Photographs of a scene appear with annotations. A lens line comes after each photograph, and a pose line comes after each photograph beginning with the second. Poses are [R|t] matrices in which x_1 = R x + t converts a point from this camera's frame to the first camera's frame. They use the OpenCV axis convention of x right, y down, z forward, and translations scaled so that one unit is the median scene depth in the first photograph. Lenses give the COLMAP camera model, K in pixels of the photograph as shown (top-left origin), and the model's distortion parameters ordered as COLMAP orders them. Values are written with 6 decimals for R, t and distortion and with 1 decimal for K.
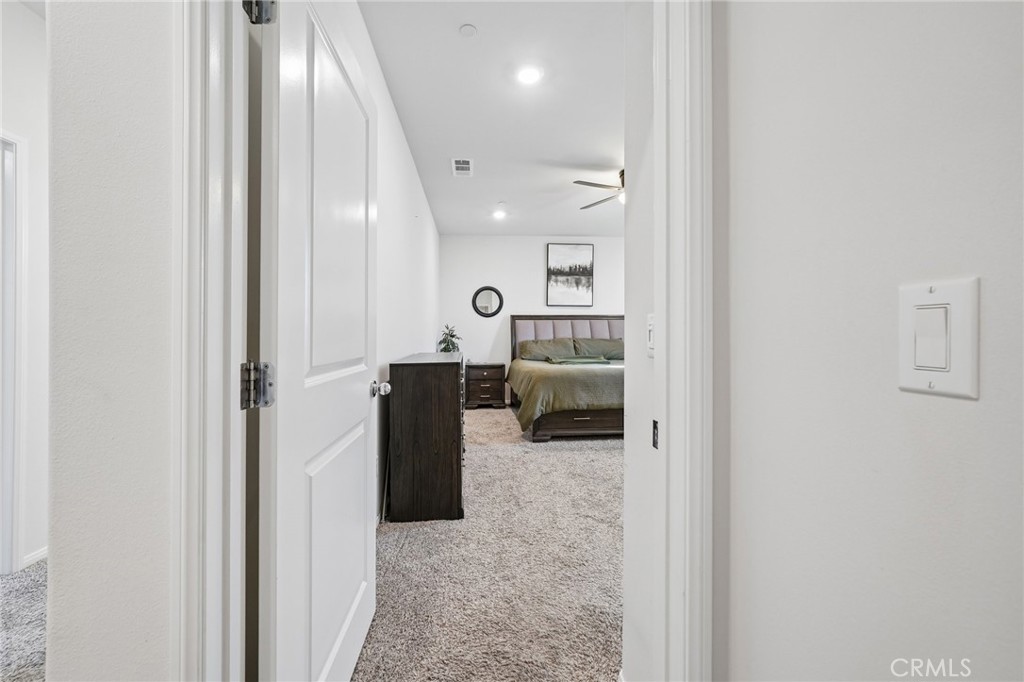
lens RADIAL K [[397.0, 0, 510.0], [0, 397.0, 335.7], [0, 0, 1]] dist [-0.000117, 0.000123]
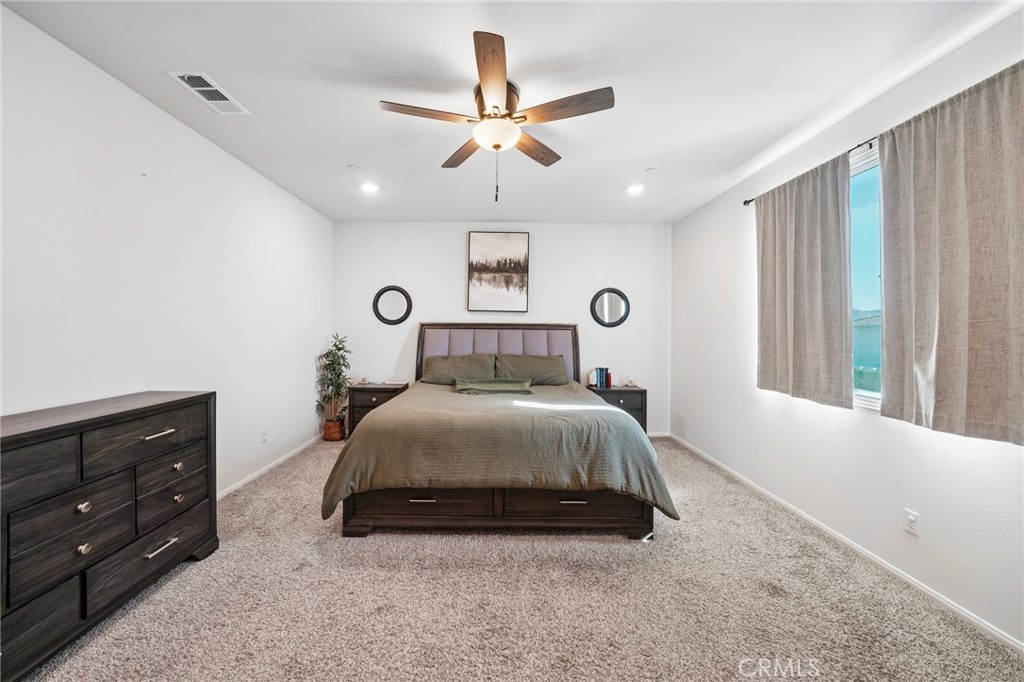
lens RADIAL K [[369.3, 0, 506.3], [0, 369.3, 331.4], [0, 0, 1]] dist [-0.018124, 0.000017]
pose [[0.997152, 0.015901, -0.073724, 0.224106], [-0.016144, 0.999866, -0.002693, -0.034769], [0.073671, 0.003876, 0.997275, 0.284950]]
